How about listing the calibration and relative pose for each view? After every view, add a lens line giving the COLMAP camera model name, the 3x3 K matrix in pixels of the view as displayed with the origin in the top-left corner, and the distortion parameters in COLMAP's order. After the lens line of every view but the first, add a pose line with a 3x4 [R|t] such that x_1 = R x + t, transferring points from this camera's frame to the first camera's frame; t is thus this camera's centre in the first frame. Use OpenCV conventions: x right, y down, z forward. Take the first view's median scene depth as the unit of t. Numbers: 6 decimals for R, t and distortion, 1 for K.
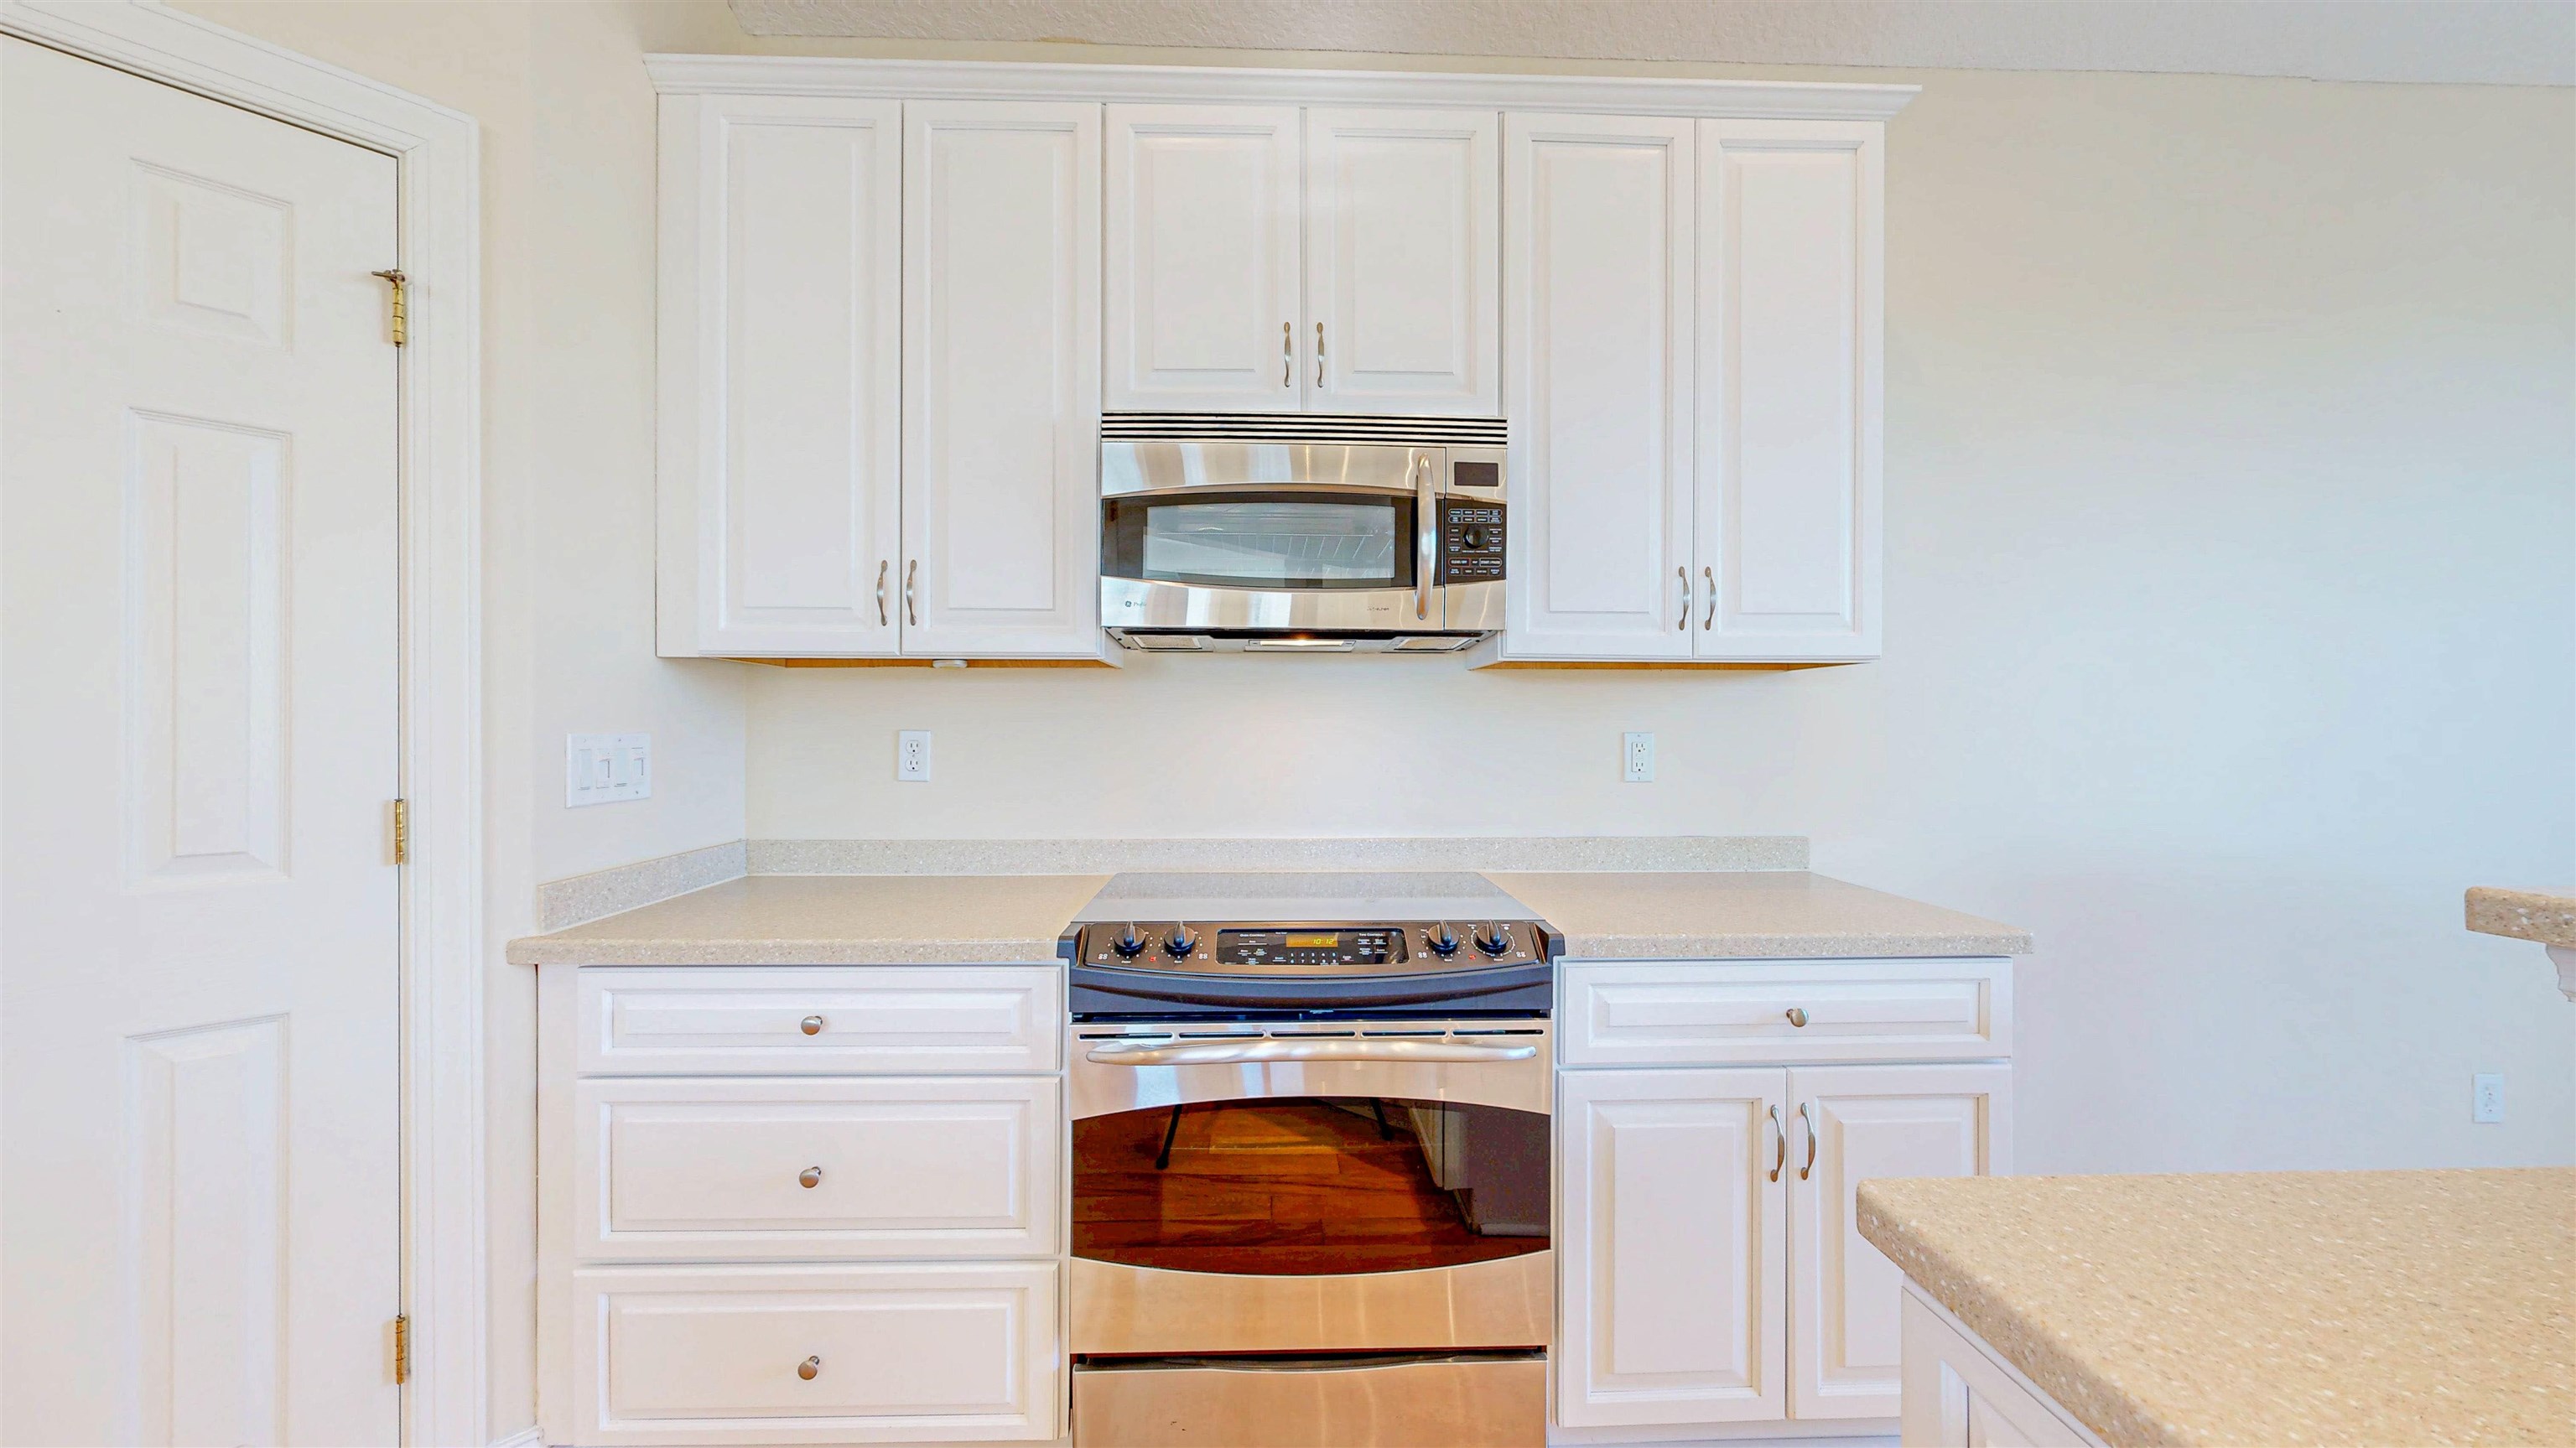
lens RADIAL K [[948.4, 0, 1291.9], [0, 948.4, 726.7], [0, 0, 1]] dist [0.001037, 0.000024]
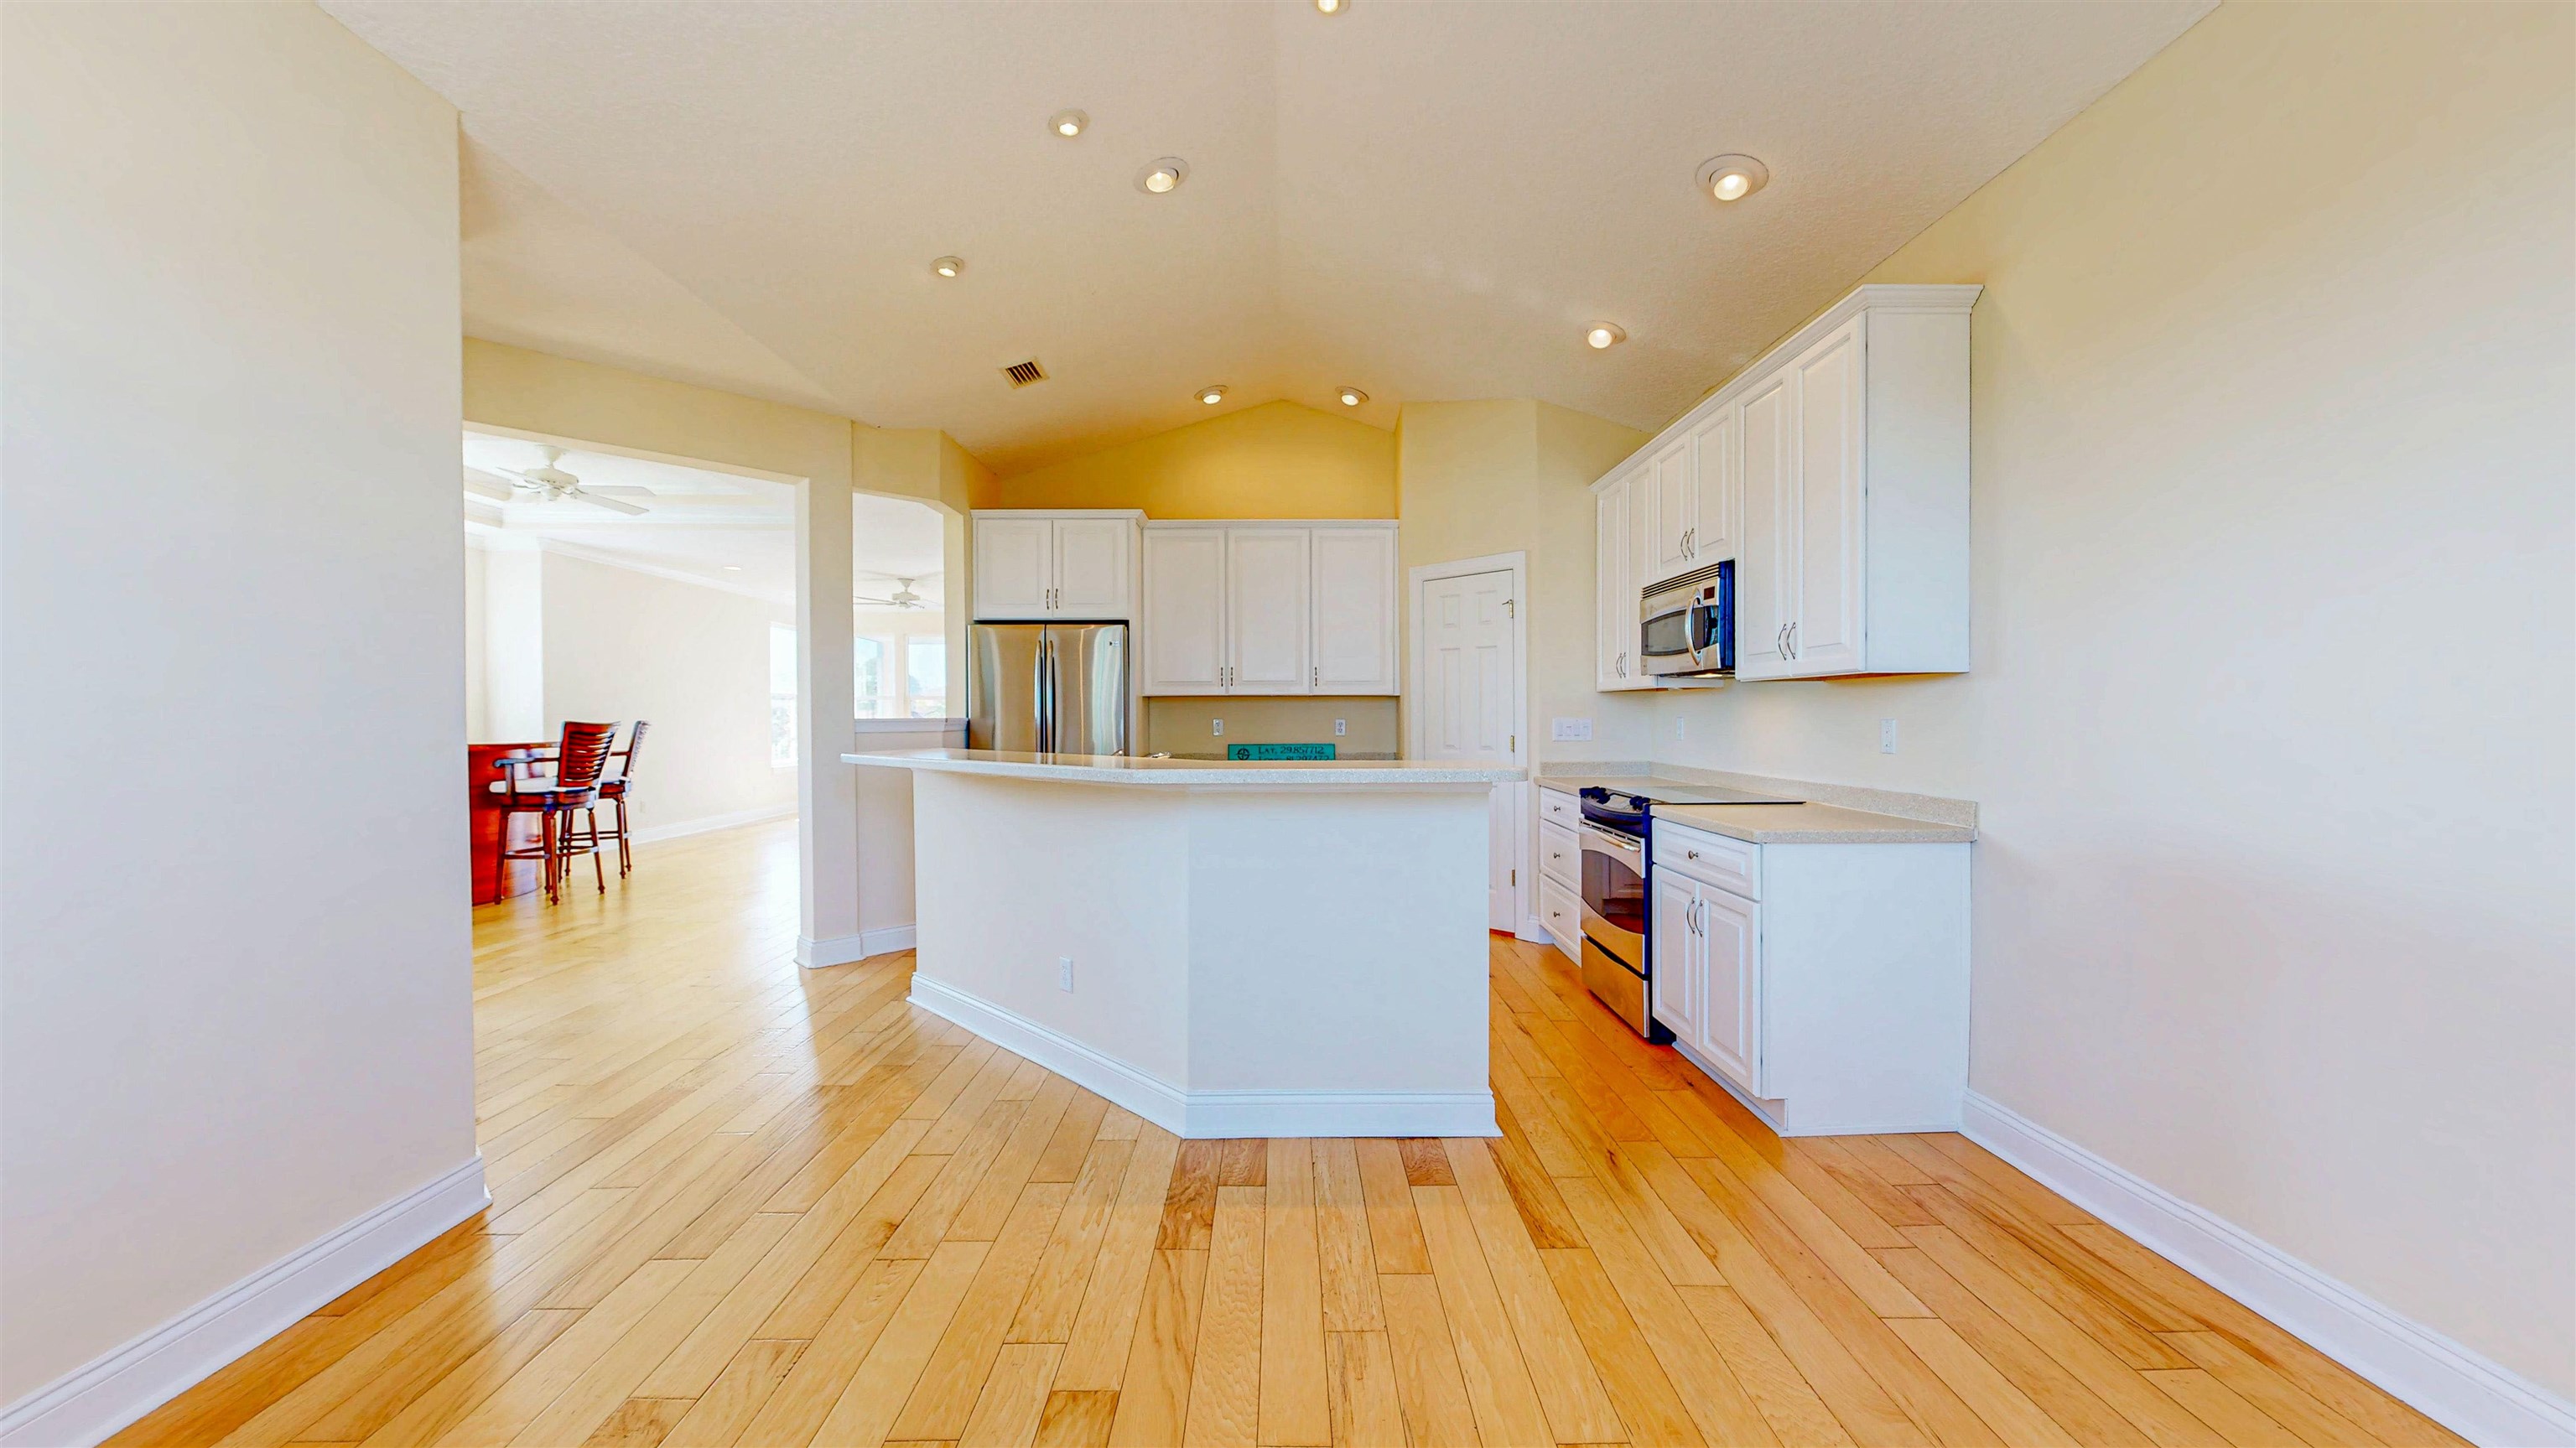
lens RADIAL K [[948.4, 0, 1291.9], [0, 948.4, 726.7], [0, 0, 1]] dist [0.001037, 0.000024]
pose [[-0.020918, 0.009536, -0.999736, 2.671844], [0.002282, 0.999952, 0.009491, 0.001760], [0.999779, -0.002083, -0.020939, 0.165574]]
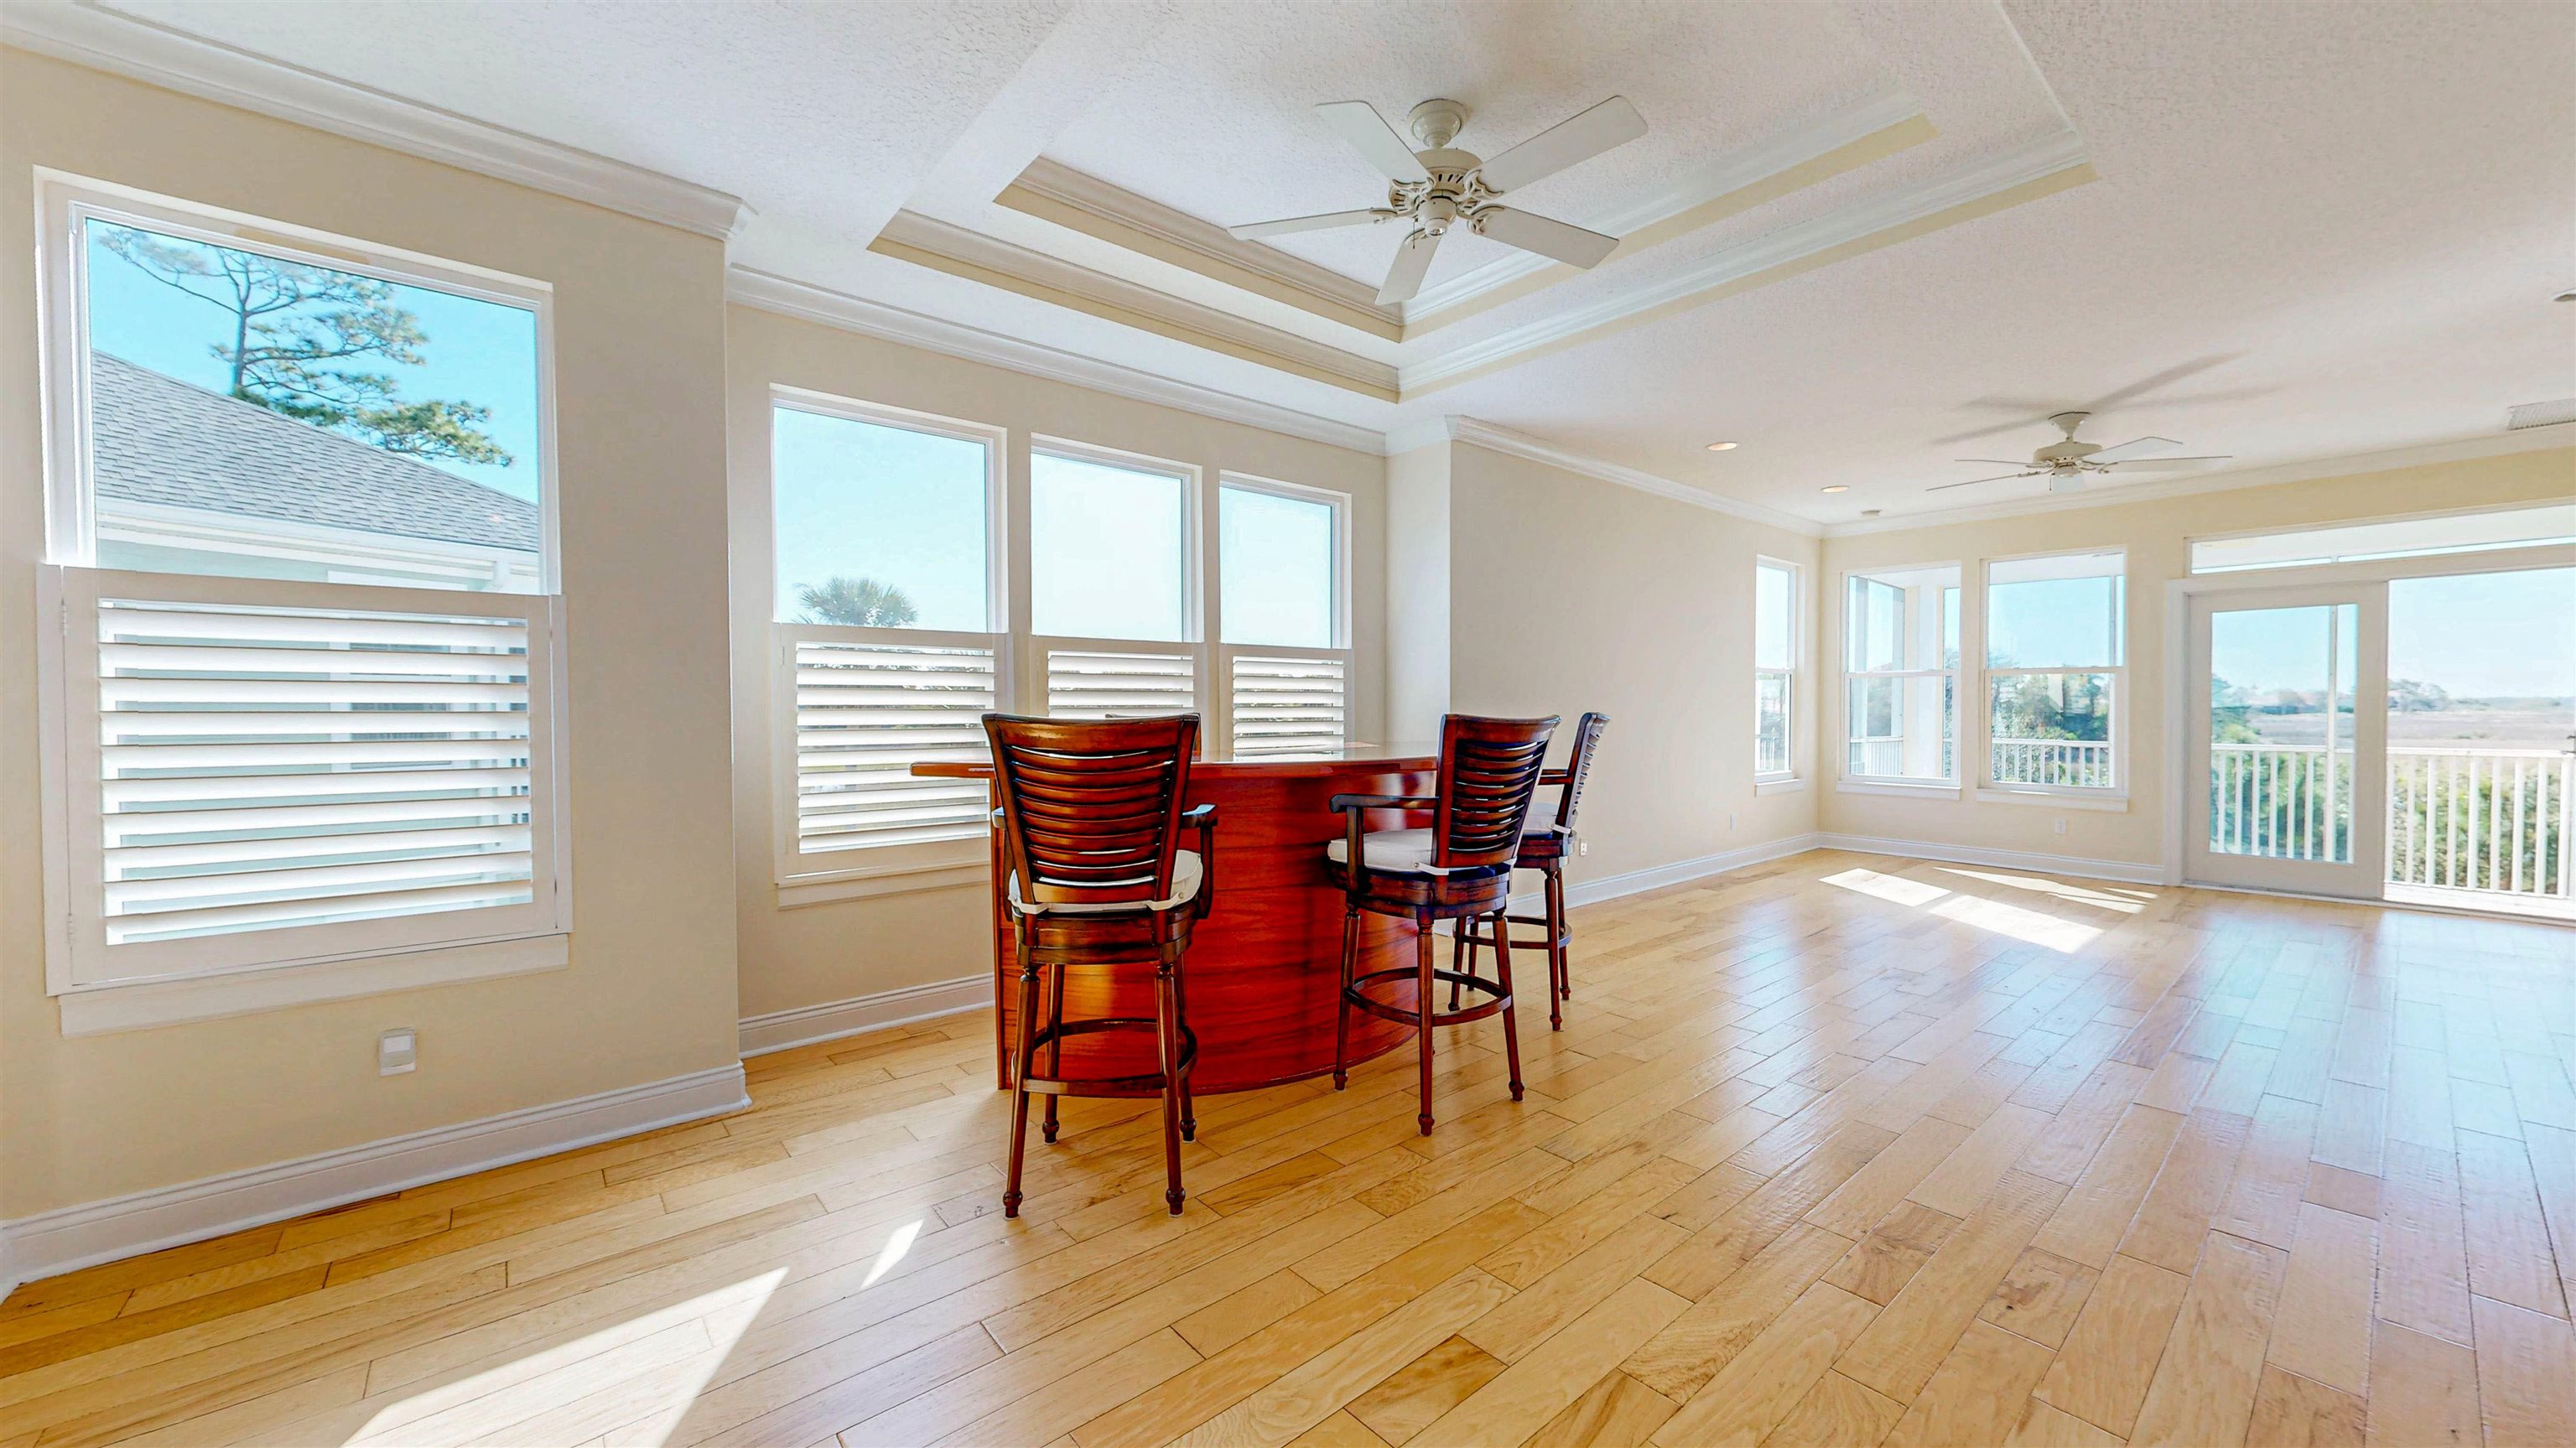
lens RADIAL K [[948.4, 0, 1291.9], [0, 948.4, 726.7], [0, 0, 1]] dist [0.001037, 0.000024]
pose [[-0.783460, 0.011006, -0.621345, -0.016093], [-0.002276, 0.999786, 0.020581, 0.000465], [0.621438, 0.017538, -0.783267, -1.847119]]
